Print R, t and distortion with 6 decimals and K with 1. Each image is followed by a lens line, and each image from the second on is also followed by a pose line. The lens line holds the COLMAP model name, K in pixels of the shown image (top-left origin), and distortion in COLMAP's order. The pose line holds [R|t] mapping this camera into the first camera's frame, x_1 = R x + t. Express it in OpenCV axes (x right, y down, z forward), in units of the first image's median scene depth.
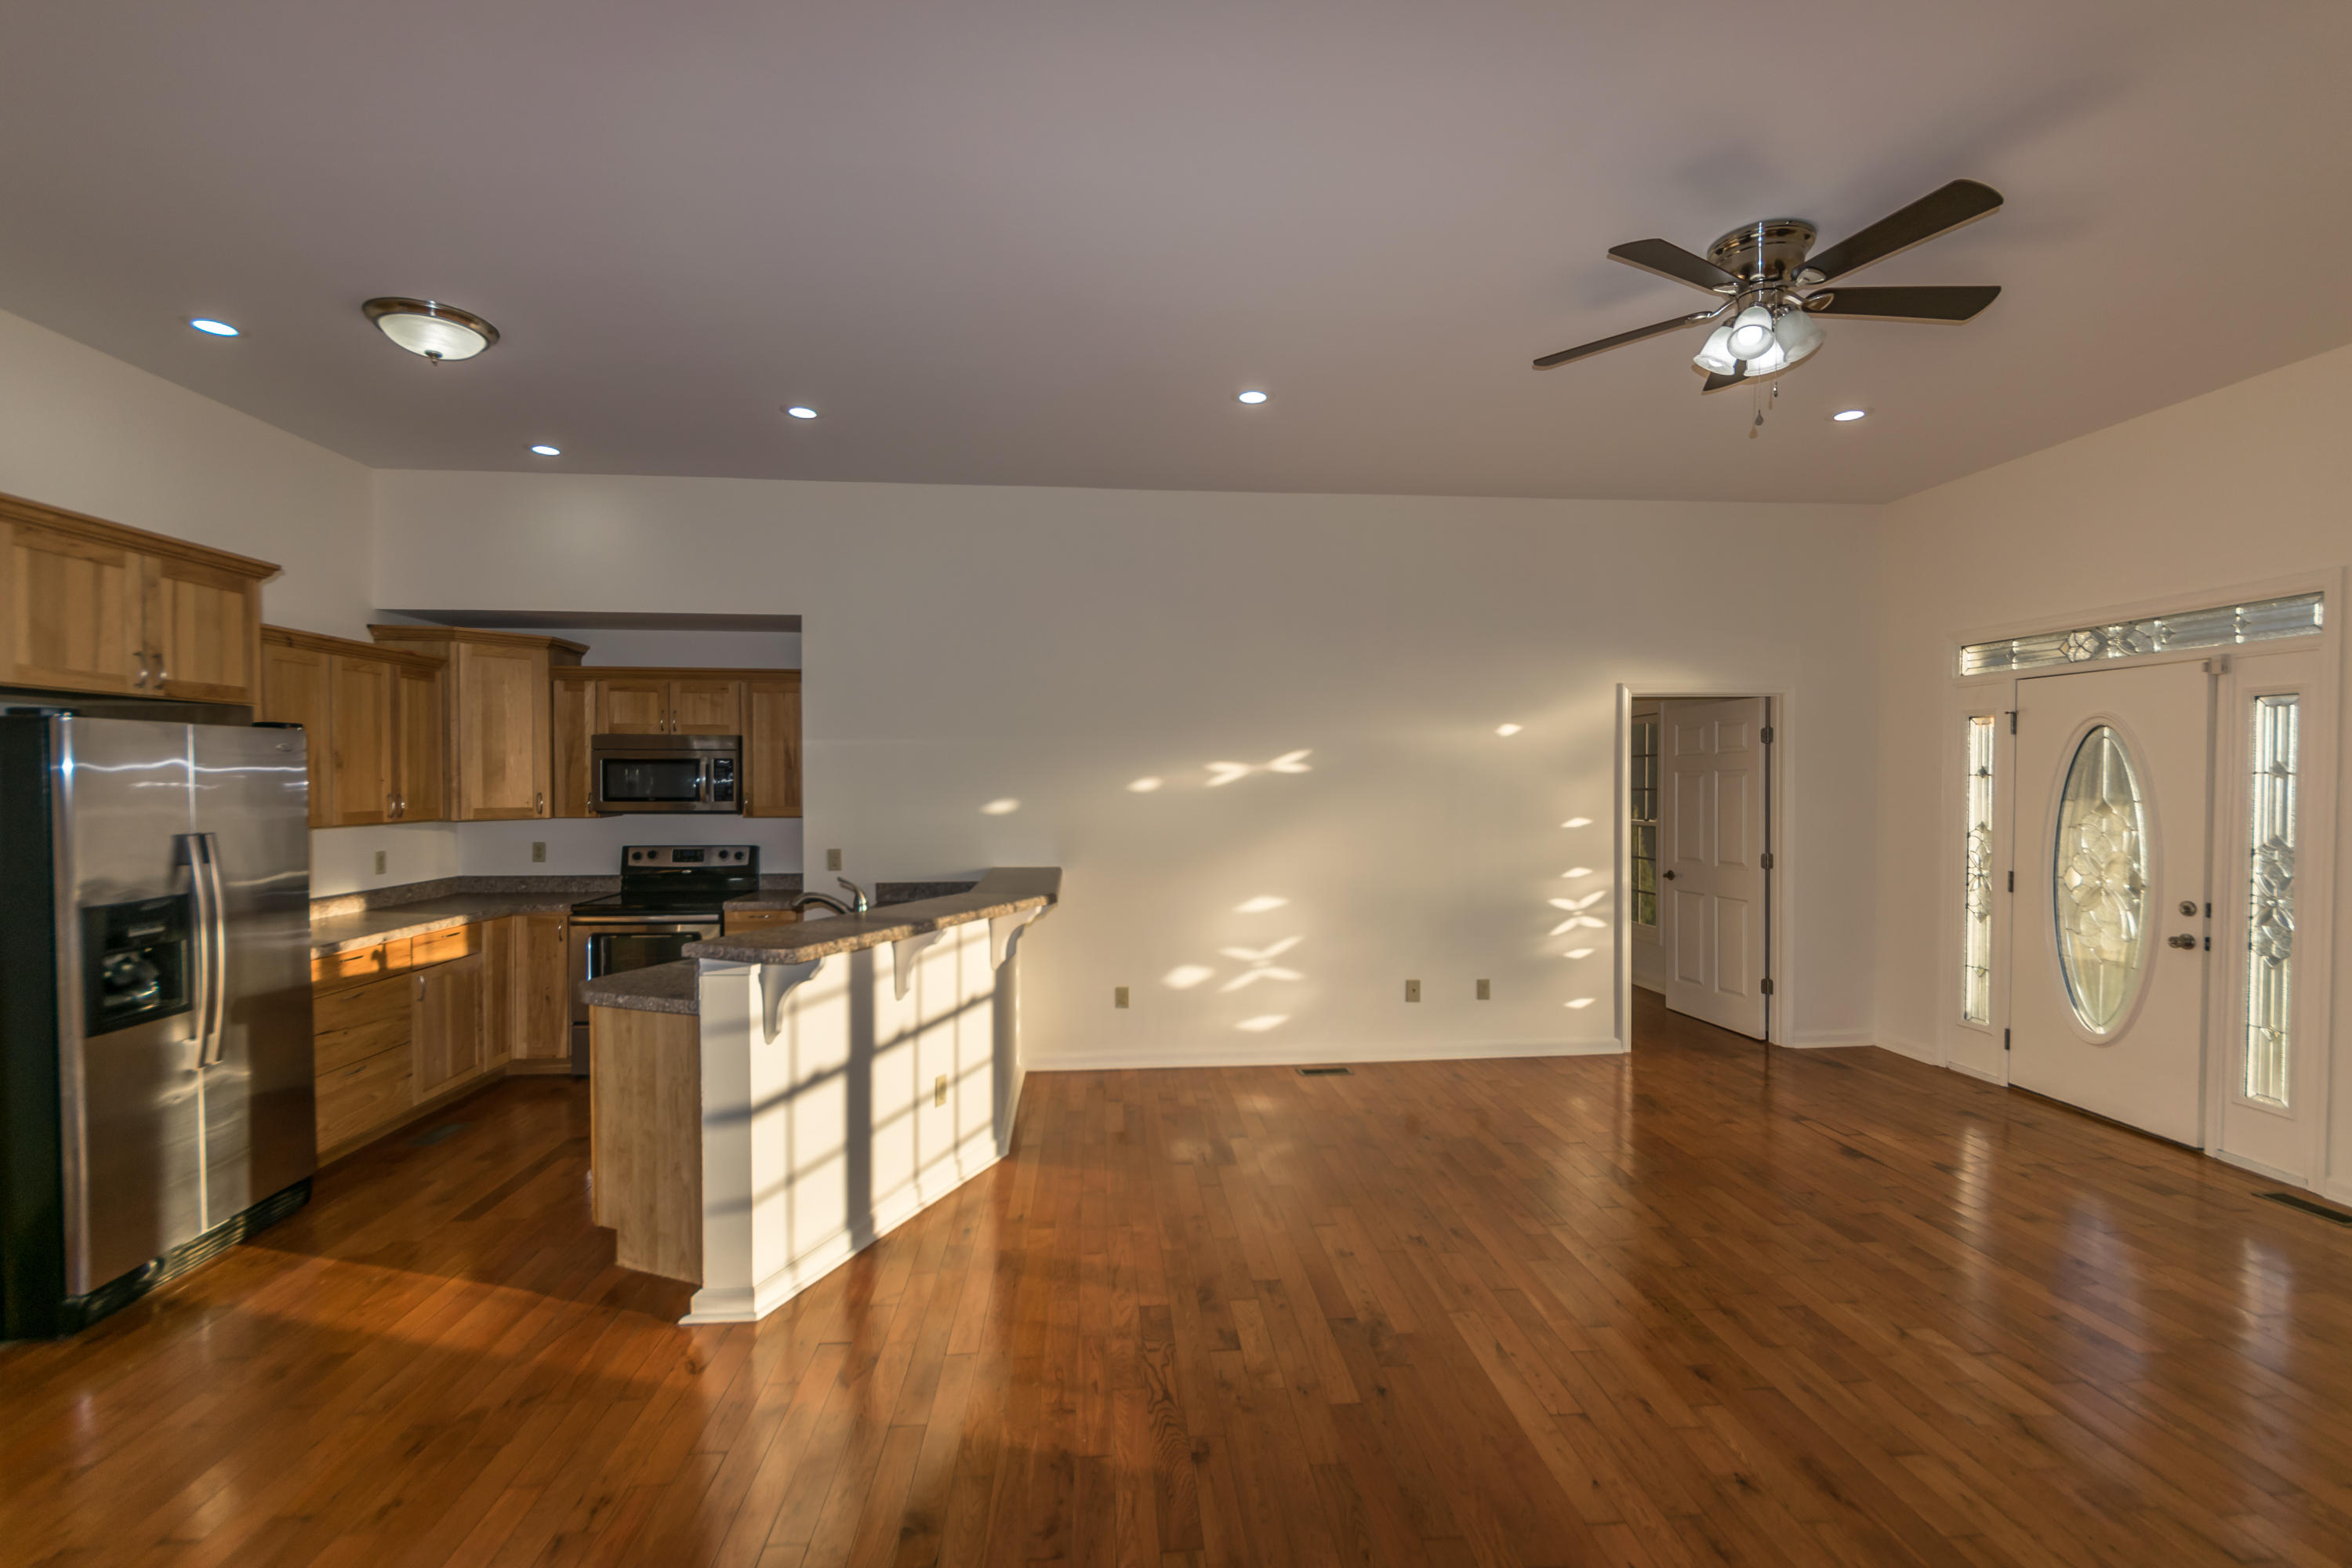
lens RADIAL K [[1027.2, 0, 1184.9], [0, 1027.2, 797.5], [0, 0, 1]] dist [-0.001125, -0.000848]
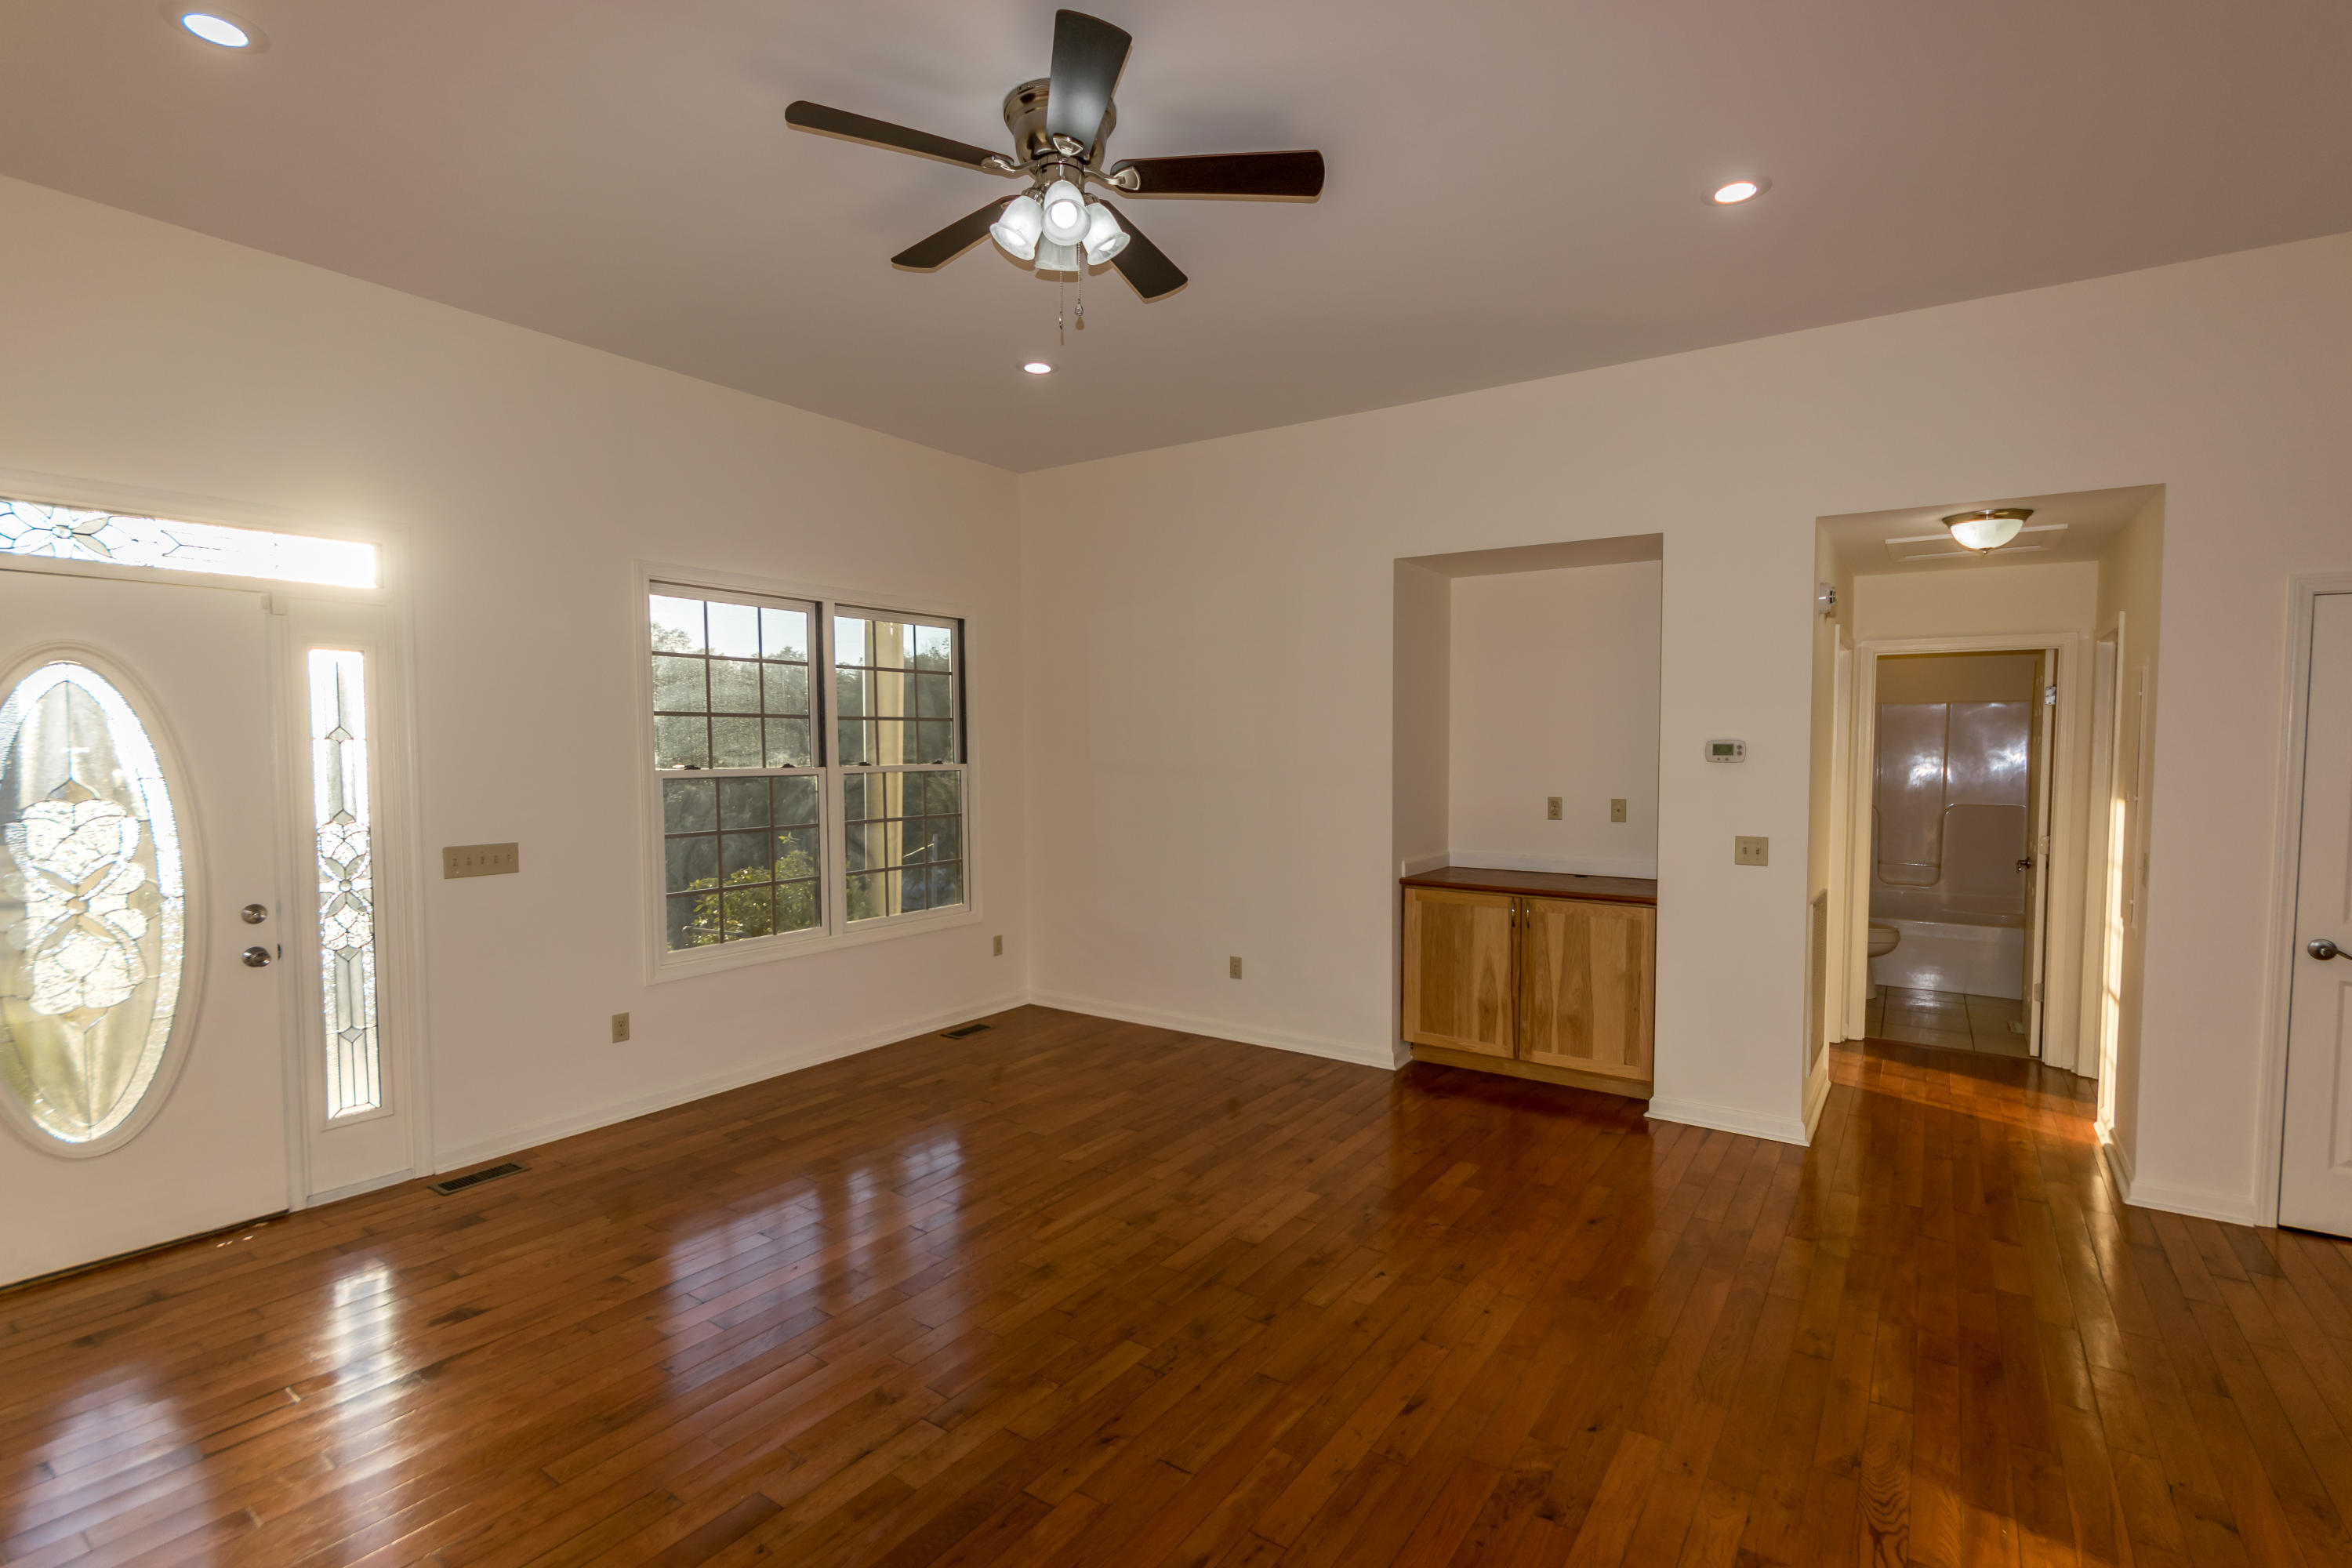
lens RADIAL K [[1087.0, 0, 1176.5], [0, 1087.0, 805.8], [0, 0, 1]] dist [-0.014357, 0.000073]
pose [[-0.771827, -0.028541, 0.635191, -0.053866], [0.017845, 0.997626, 0.066511, -0.011016], [-0.635582, 0.062670, -0.769486, 0.961895]]
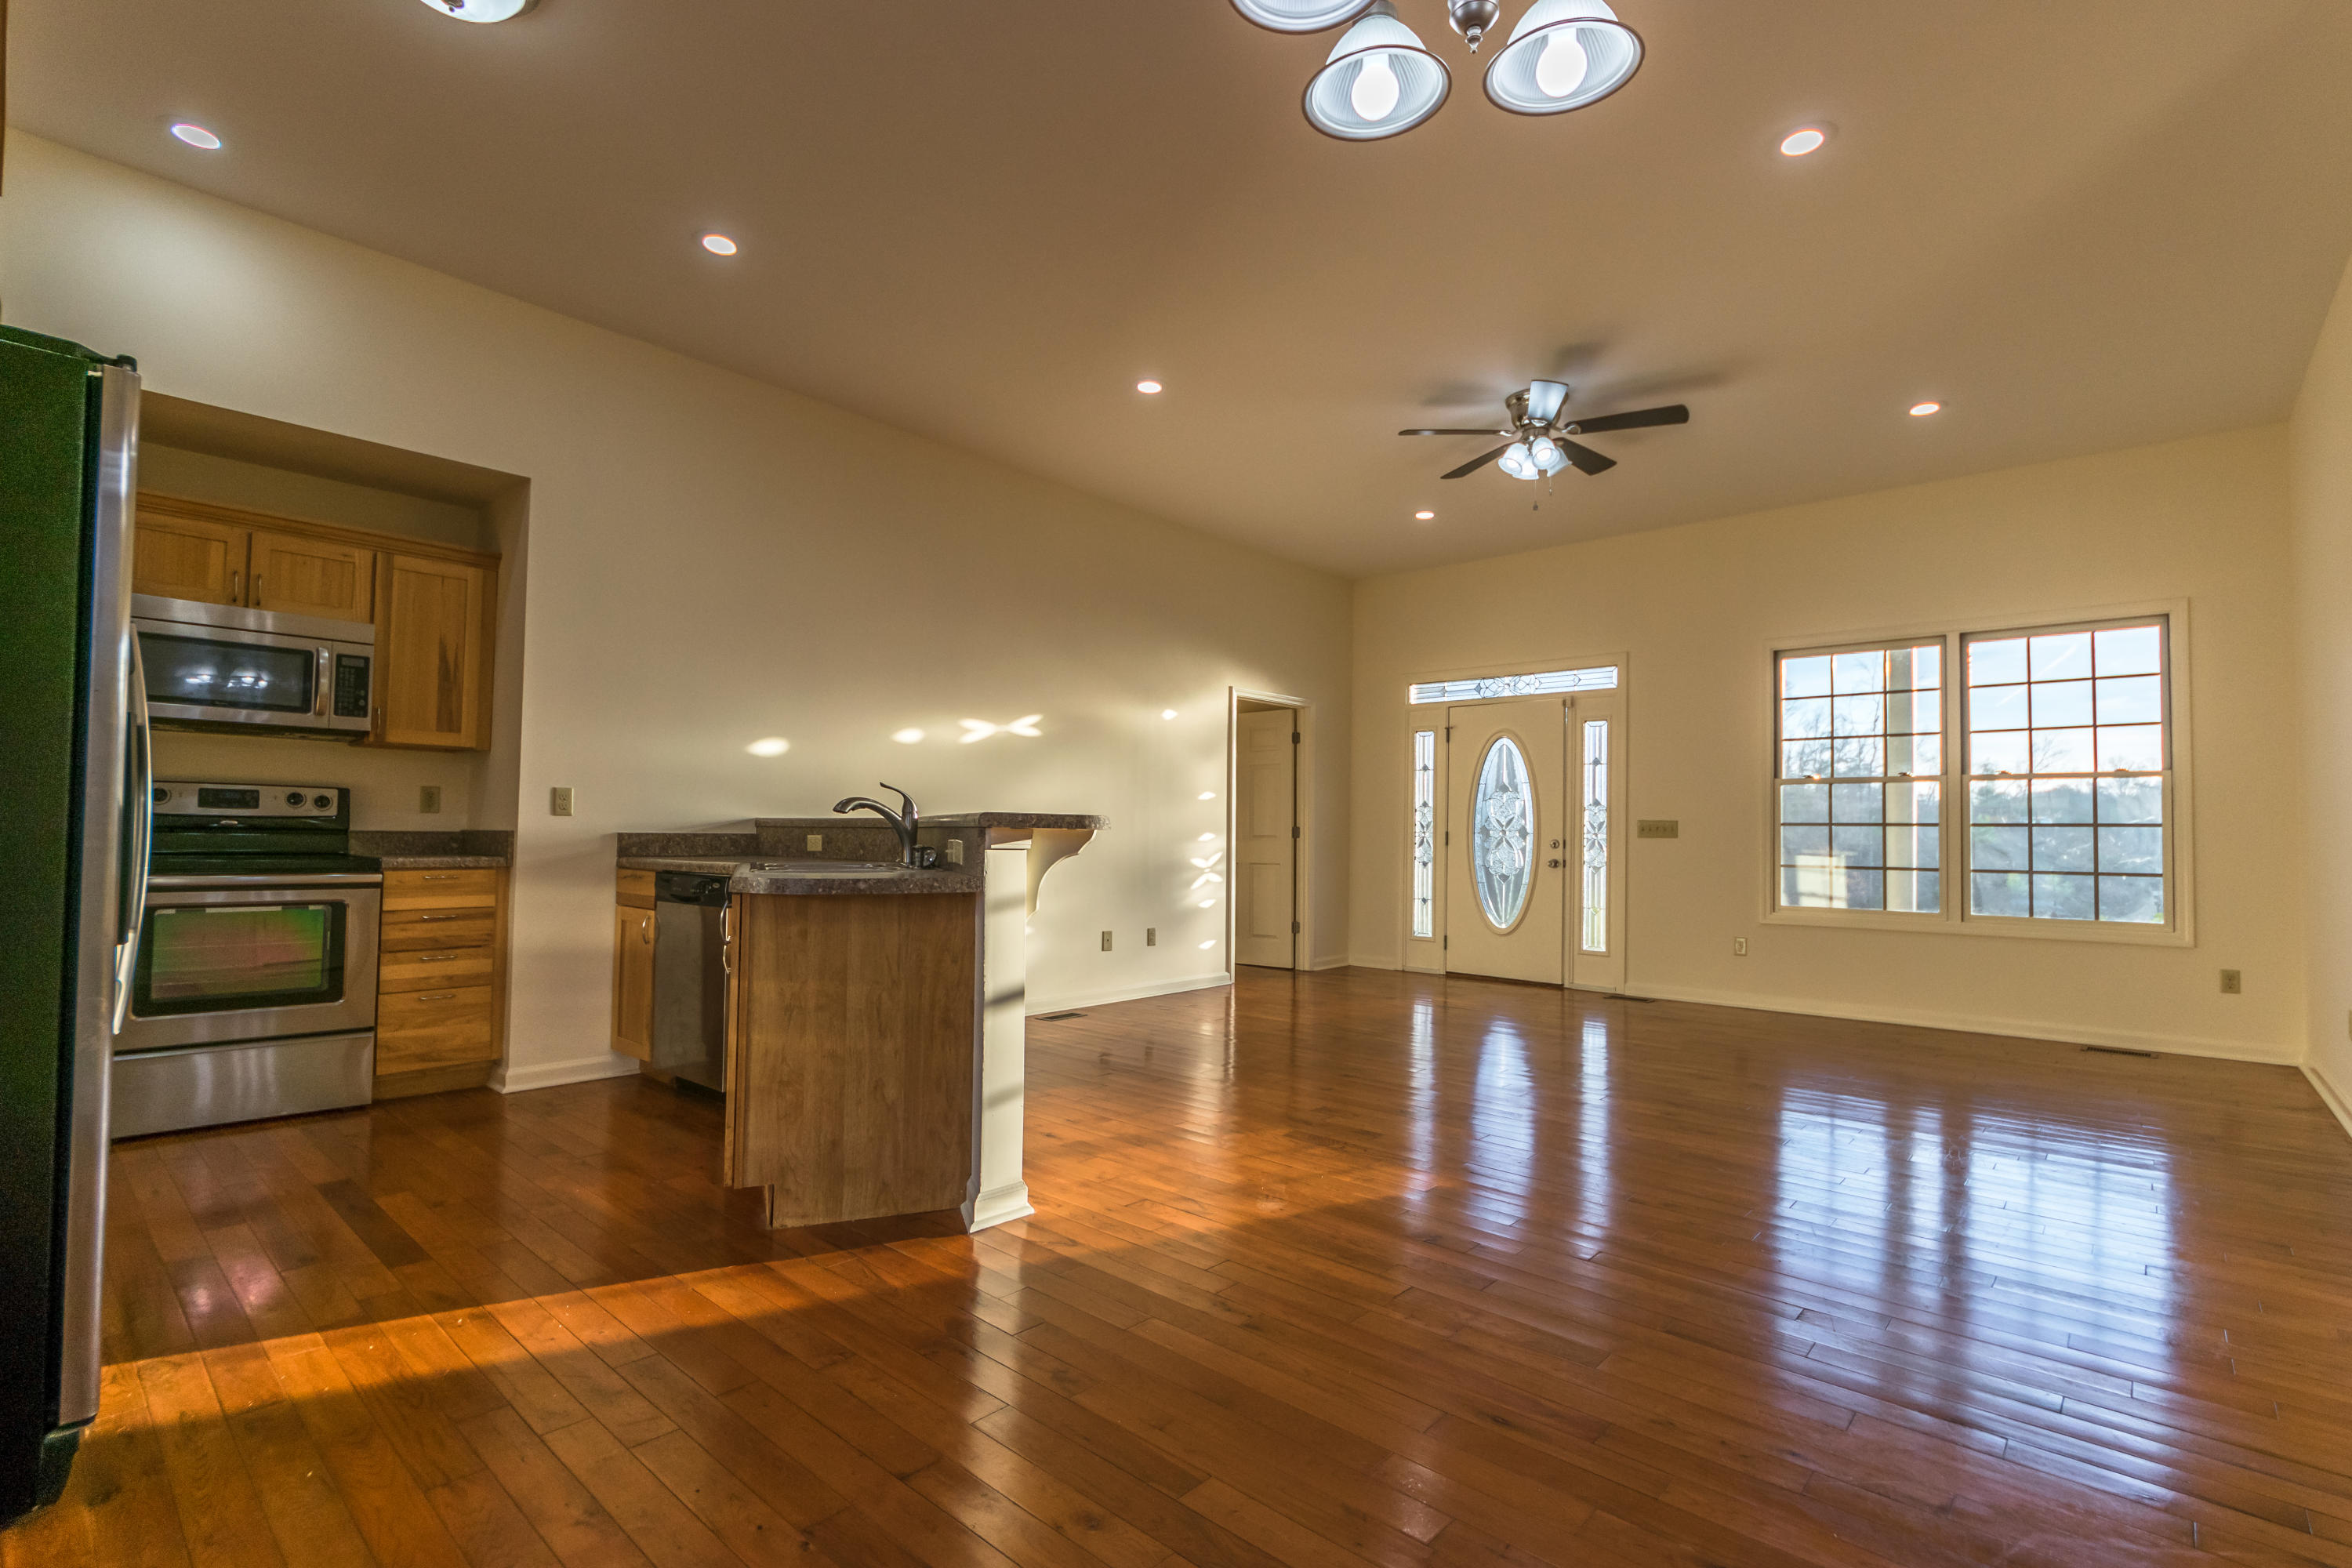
lens RADIAL K [[1087.0, 0, 1176.5], [0, 1087.0, 805.8], [0, 0, 1]] dist [-0.014357, 0.000073]
pose [[0.726996, 0.031354, 0.685925, -0.587071], [-0.003153, 0.999099, -0.042327, 0.101154], [-0.686634, 0.028609, 0.726440, 0.098458]]
